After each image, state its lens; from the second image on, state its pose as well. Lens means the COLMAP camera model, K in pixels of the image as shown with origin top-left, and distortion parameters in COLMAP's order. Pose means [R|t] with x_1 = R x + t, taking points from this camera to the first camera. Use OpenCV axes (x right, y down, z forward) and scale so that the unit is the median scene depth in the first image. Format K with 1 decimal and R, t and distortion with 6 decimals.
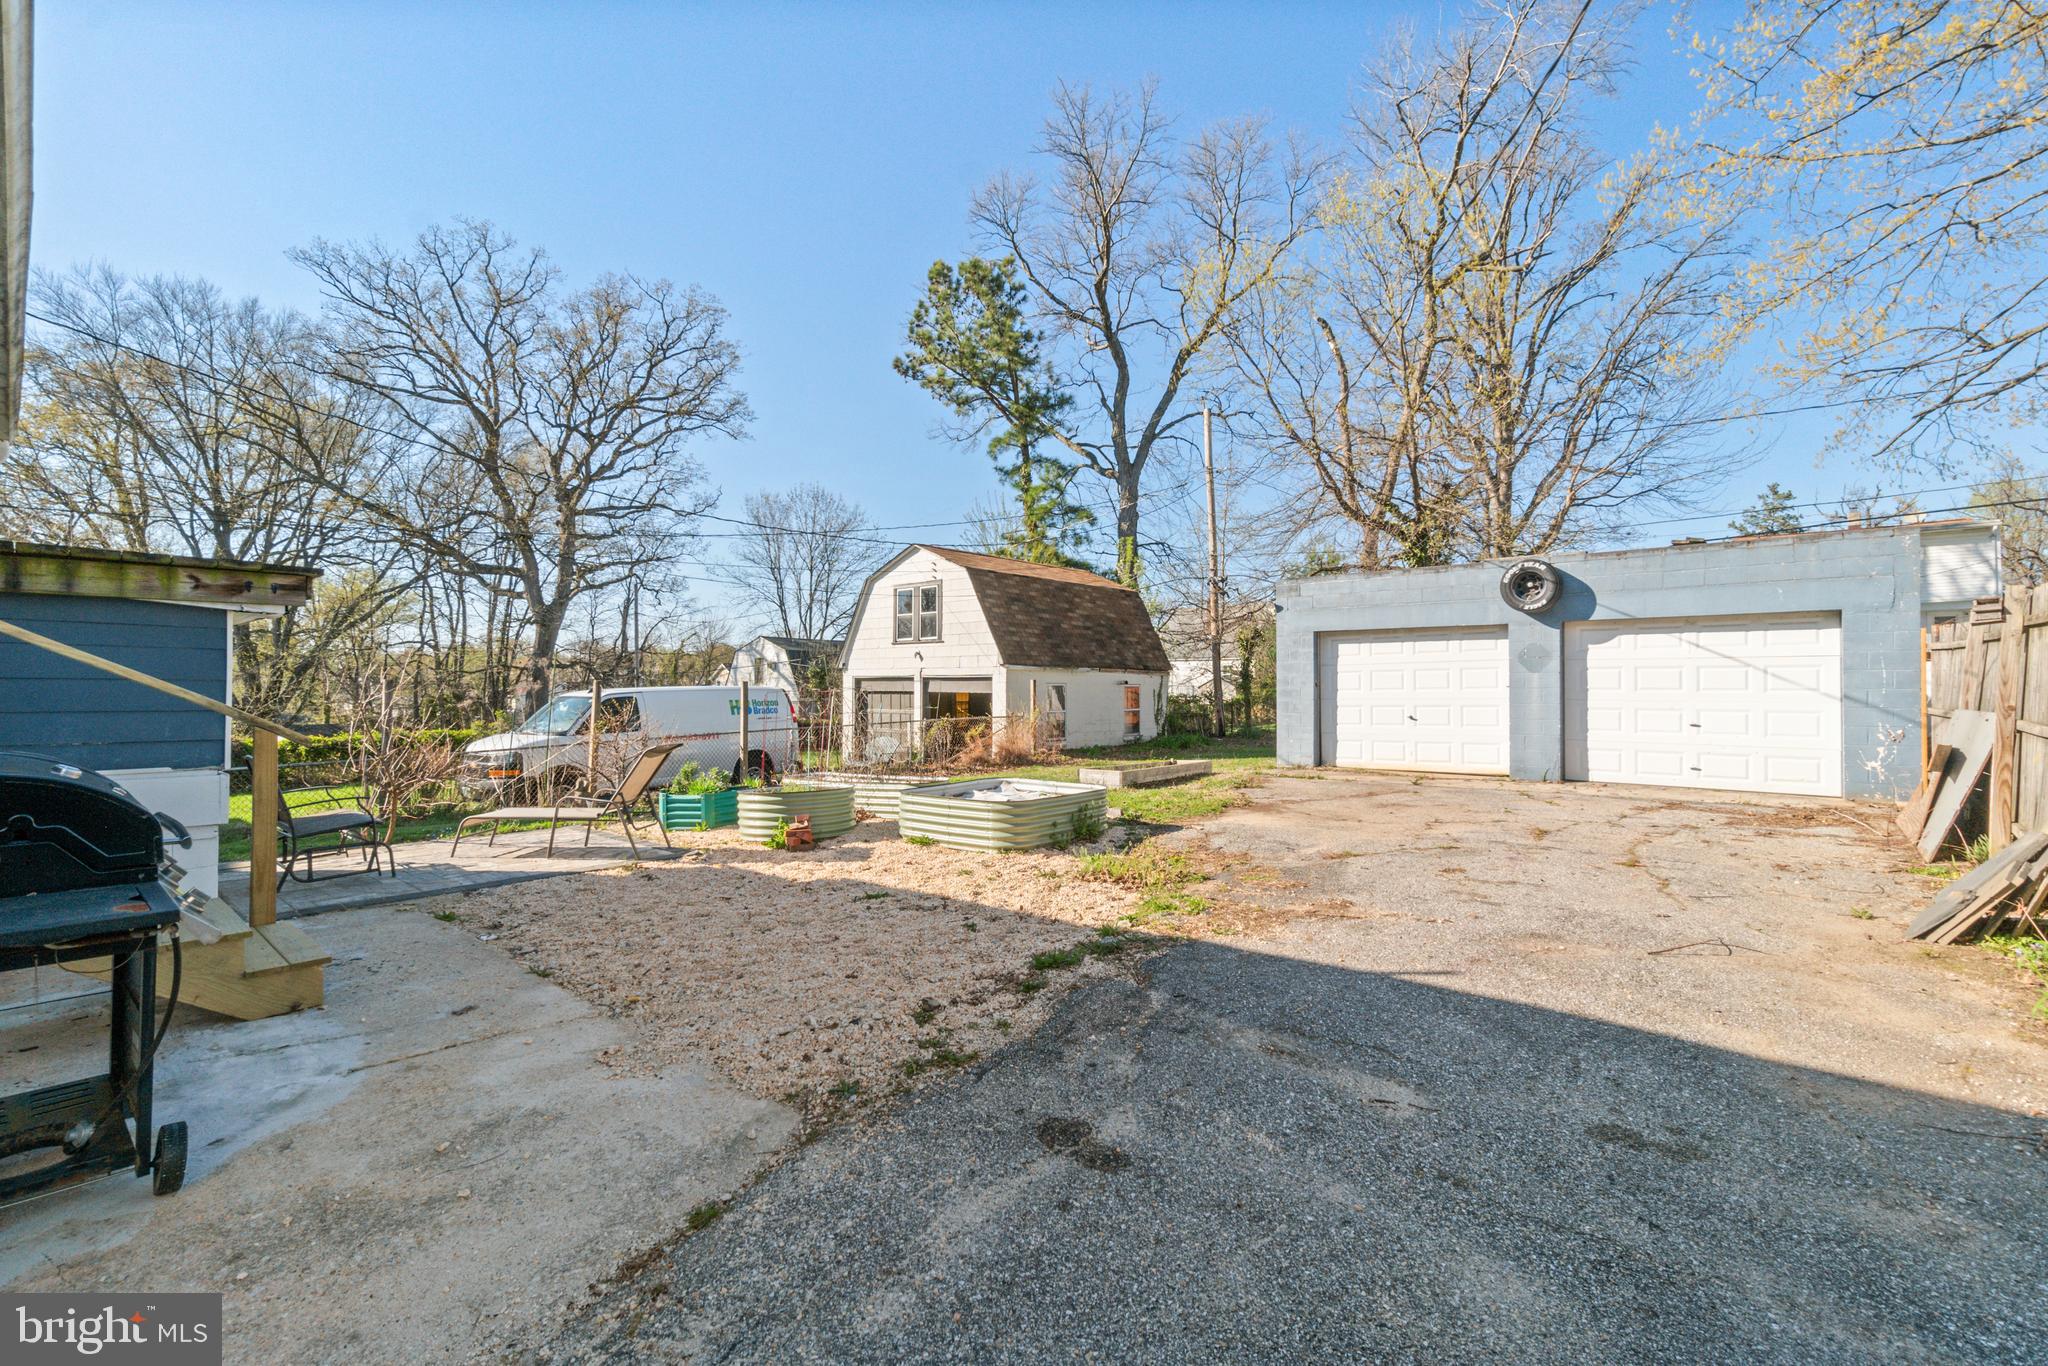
lens RADIAL K [[885.8, 0, 1013.3], [0, 885.8, 680.7], [0, 0, 1]] dist [-0.011736, 0.002453]
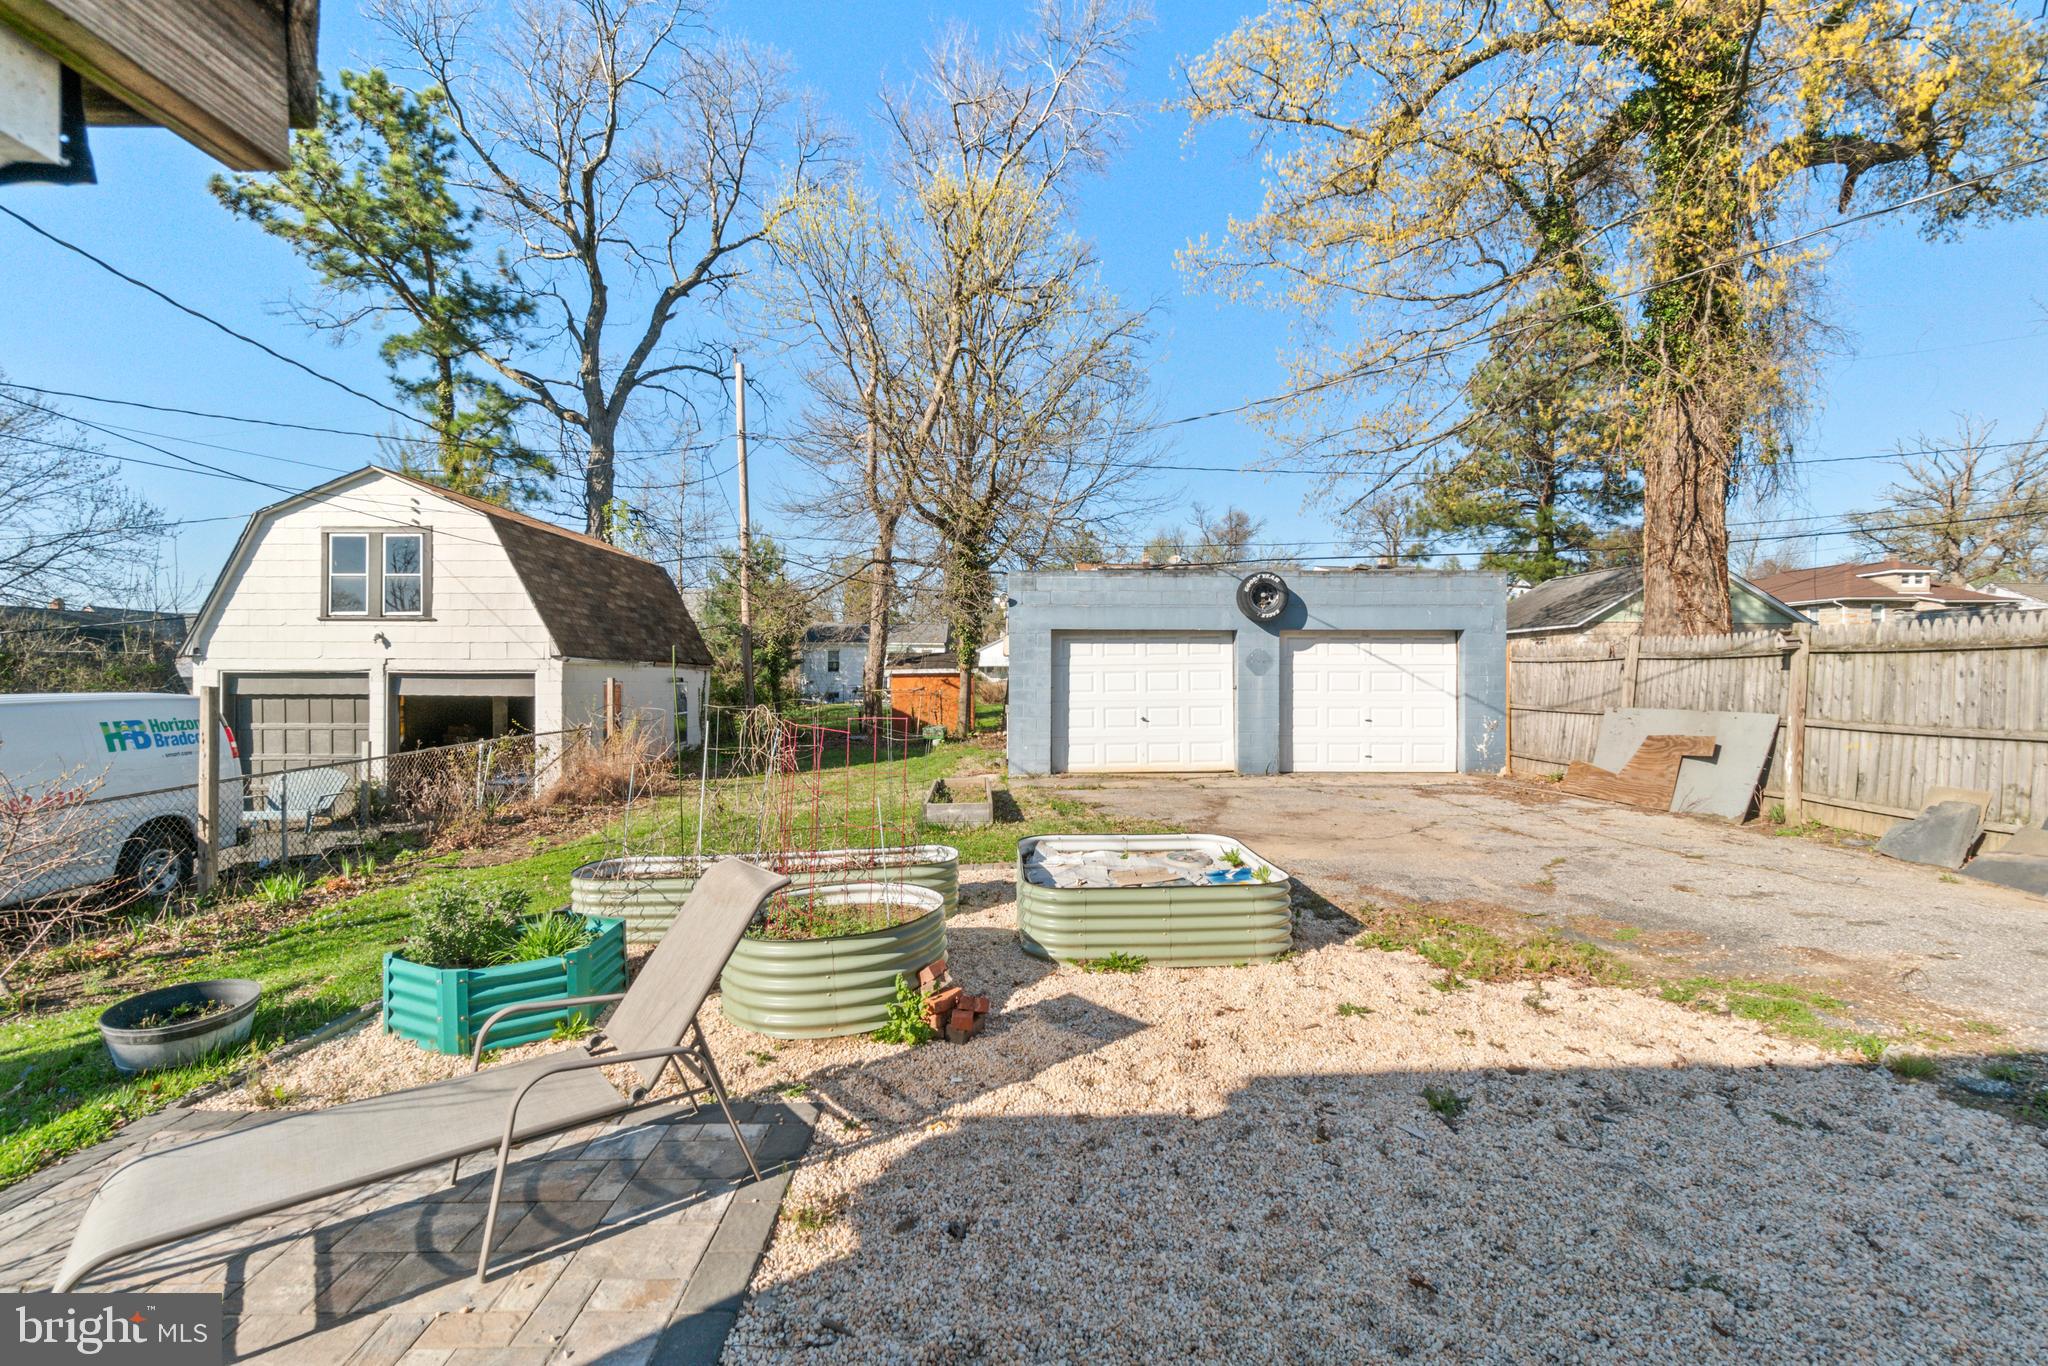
lens RADIAL K [[885.8, 0, 1025.4], [0, 885.8, 676.1], [0, 0, 1]] dist [-0.011736, 0.002453]
pose [[0.742136, 0.001581, 0.670247, -0.172682], [-0.004829, 0.999984, 0.002988, -0.005191], [-0.670231, -0.005454, 0.742132, 0.185781]]
